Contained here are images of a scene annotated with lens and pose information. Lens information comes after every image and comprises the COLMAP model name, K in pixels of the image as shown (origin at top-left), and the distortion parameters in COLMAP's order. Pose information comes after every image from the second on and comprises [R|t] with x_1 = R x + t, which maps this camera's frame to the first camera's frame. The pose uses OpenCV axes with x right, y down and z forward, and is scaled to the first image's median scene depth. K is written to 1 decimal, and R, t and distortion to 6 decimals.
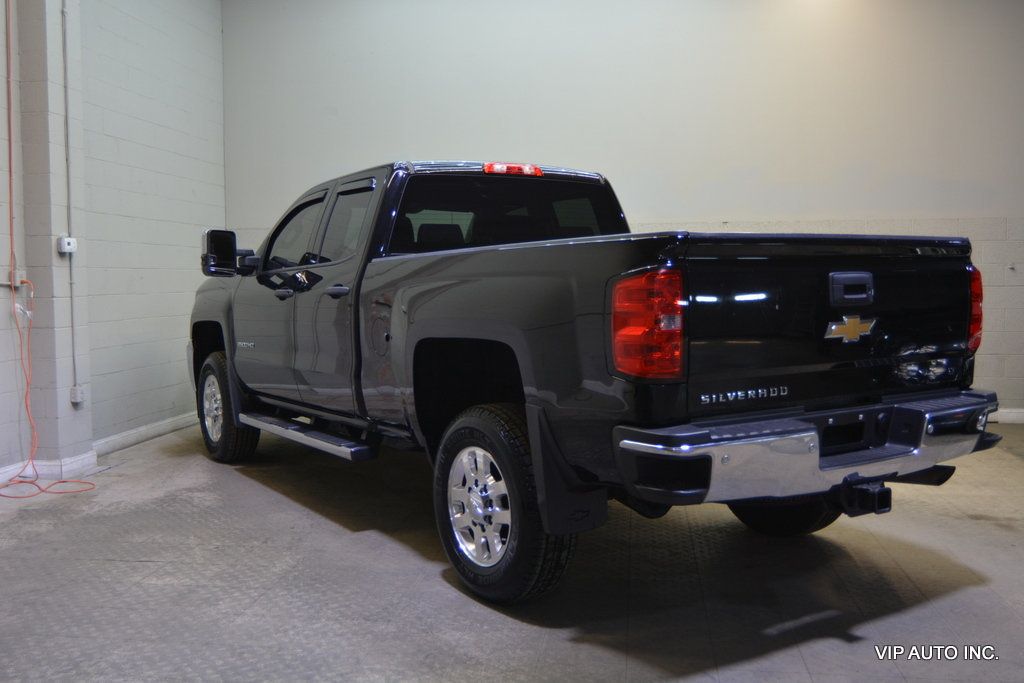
lens RADIAL K [[942.4, 0, 517.3], [0, 942.4, 343.4], [0, 0, 1]] dist [-0.017064, 0.000000]
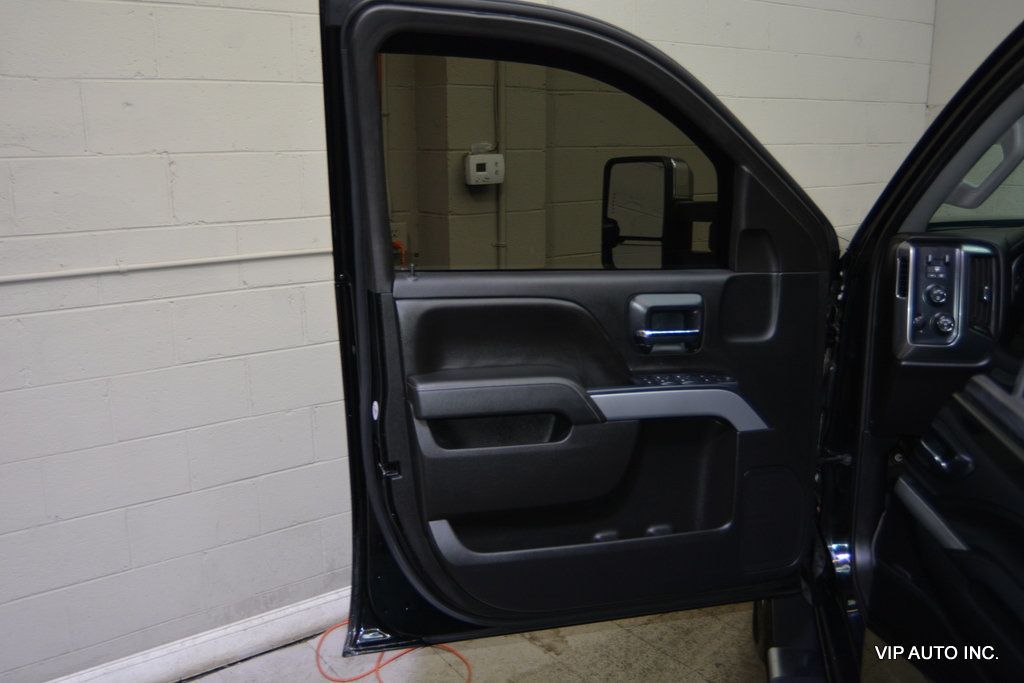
lens RADIAL K [[893.2, 0, 503.5], [0, 893.2, 339.8], [0, 0, 1]] dist [-0.019526, -0.002563]
pose [[0.684860, 0.165723, -0.709580, -0.198114], [-0.052153, 0.982445, 0.179116, -0.147508], [0.726806, -0.085663, 0.681480, 1.003880]]
